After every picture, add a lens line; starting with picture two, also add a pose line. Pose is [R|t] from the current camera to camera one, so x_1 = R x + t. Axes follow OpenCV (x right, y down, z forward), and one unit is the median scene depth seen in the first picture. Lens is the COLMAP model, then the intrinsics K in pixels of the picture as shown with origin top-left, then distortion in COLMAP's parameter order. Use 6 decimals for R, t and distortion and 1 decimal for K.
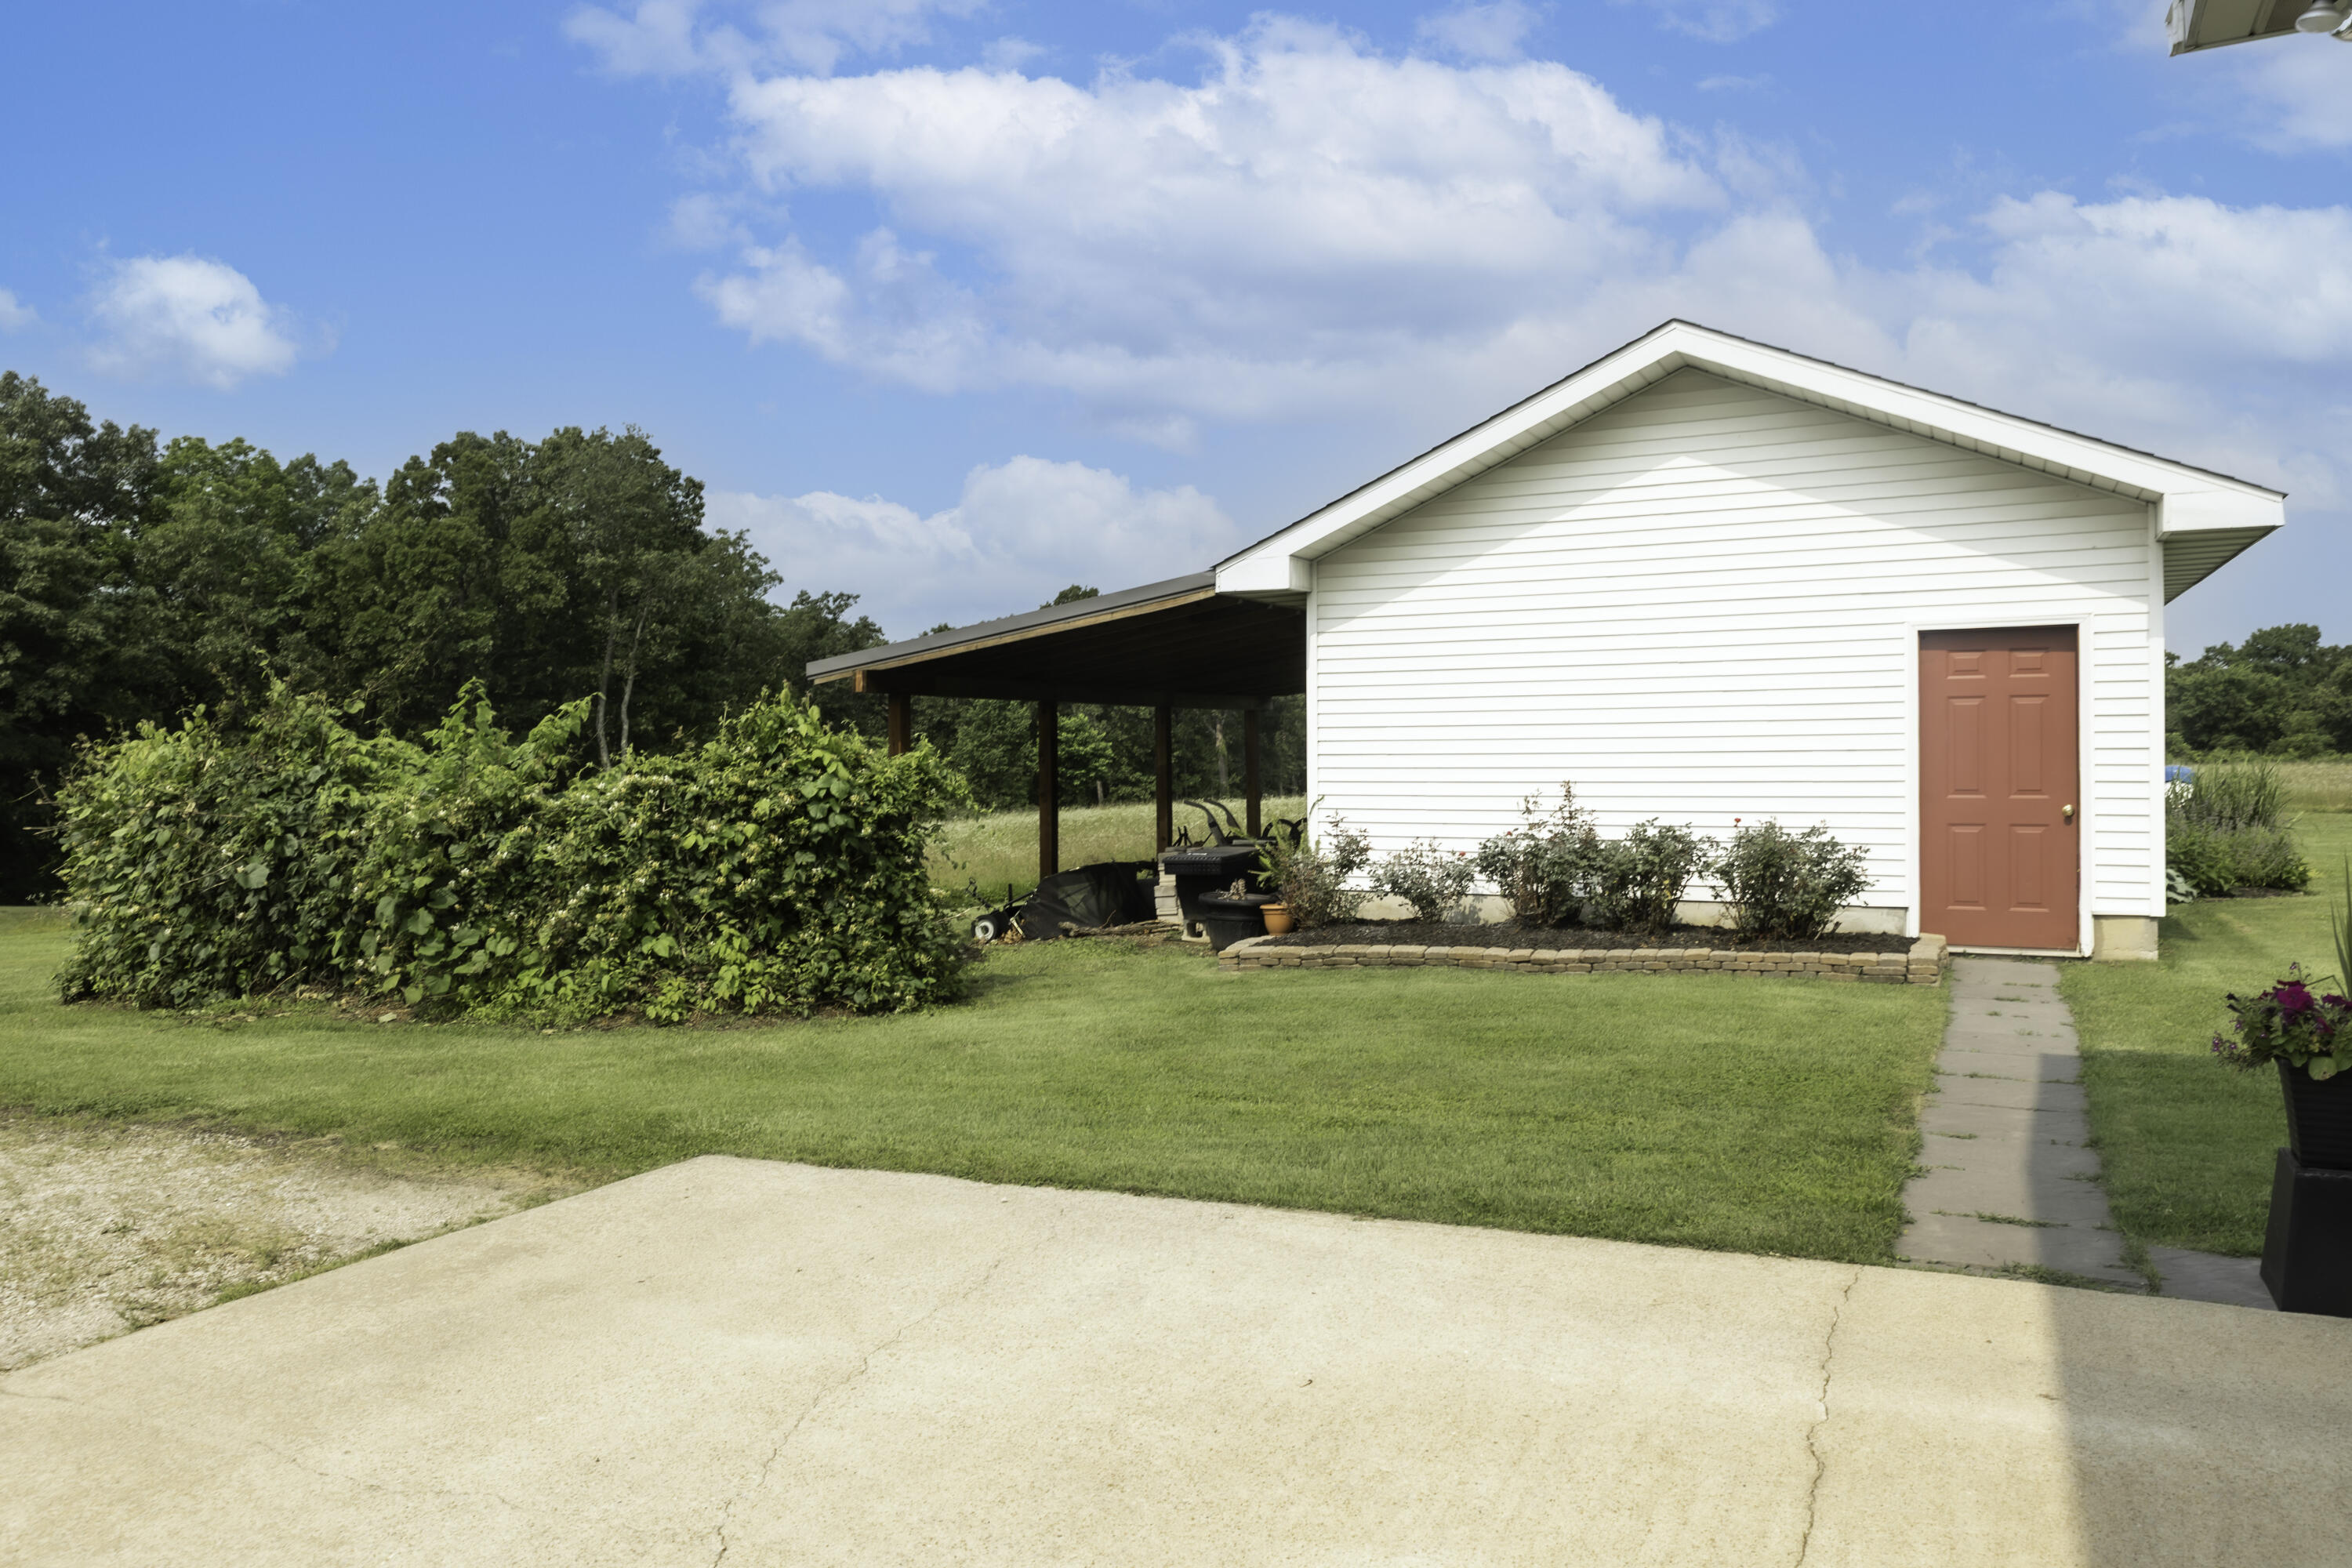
lens RADIAL K [[1620.0, 0, 1176.0], [0, 1620.0, 784.0], [0, 0, 1]] dist [0.003761, -0.002256]
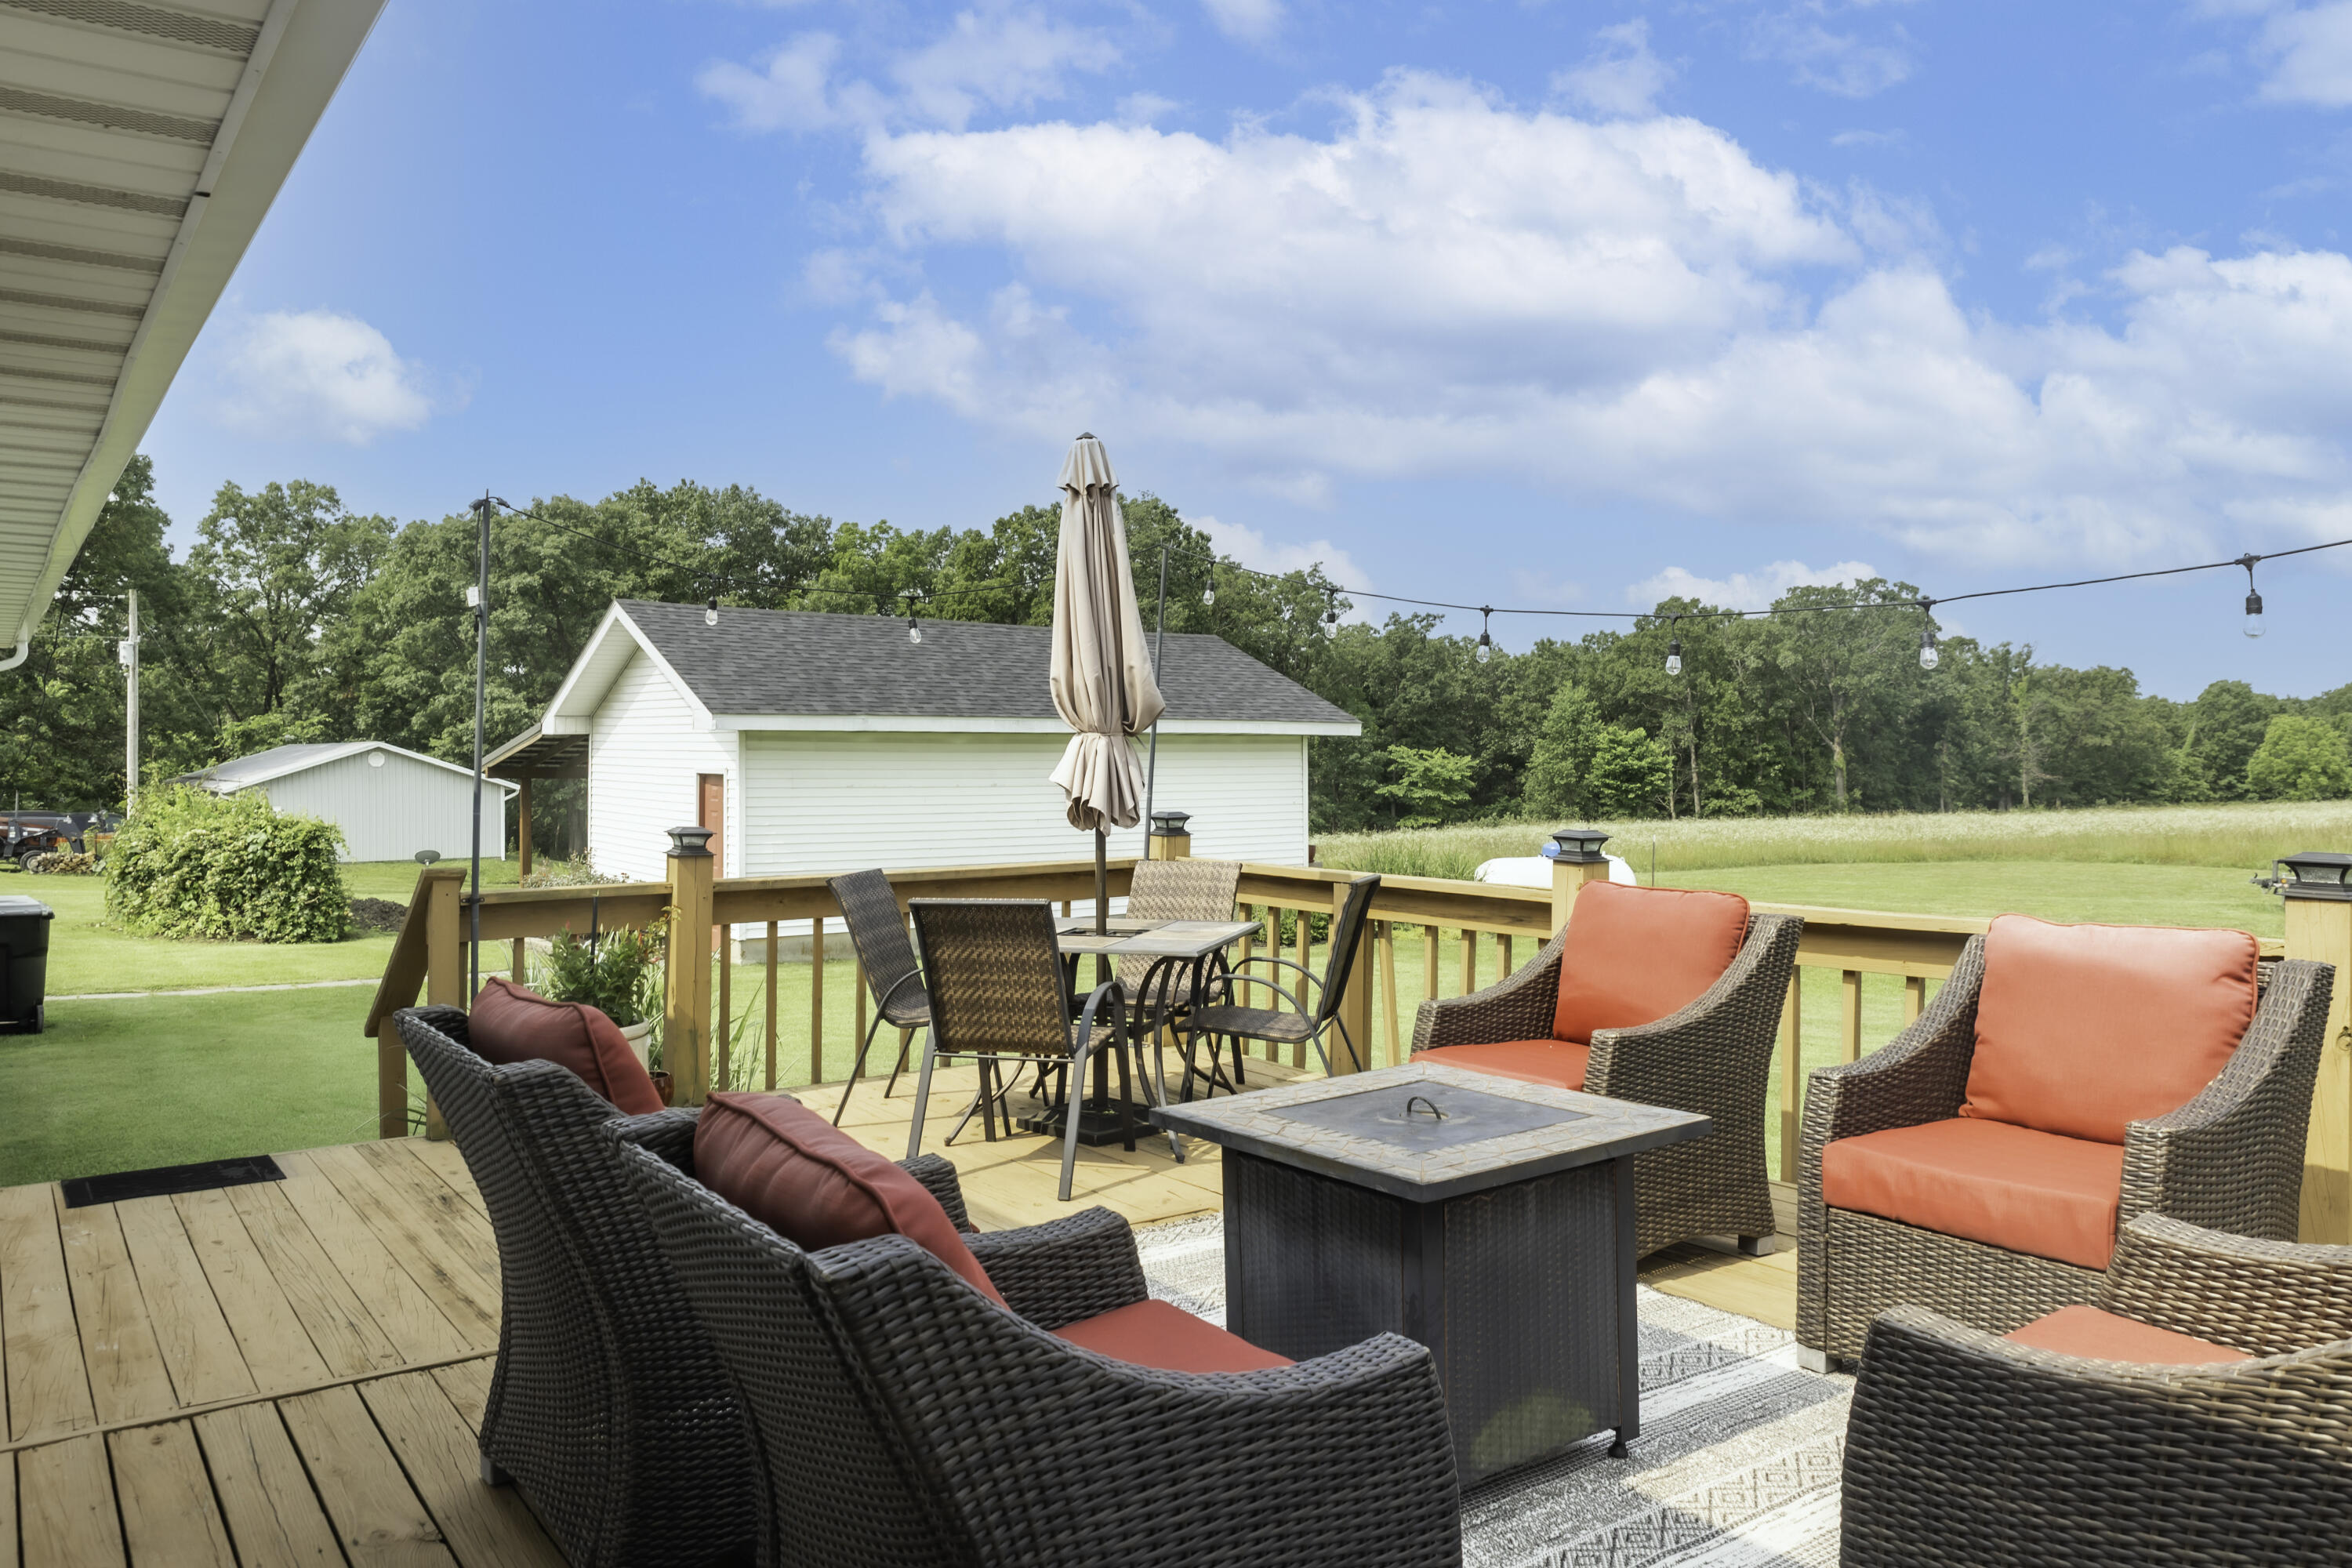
lens RADIAL K [[1620.0, 0, 1176.0], [0, 1620.0, 784.0], [0, 0, 1]] dist [0.003761, -0.002256]
pose [[0.889828, 0.018600, -0.455918, 0.145276], [-0.018380, 0.999819, 0.004915, -0.008145], [0.455927, 0.004006, 0.890008, -0.030990]]
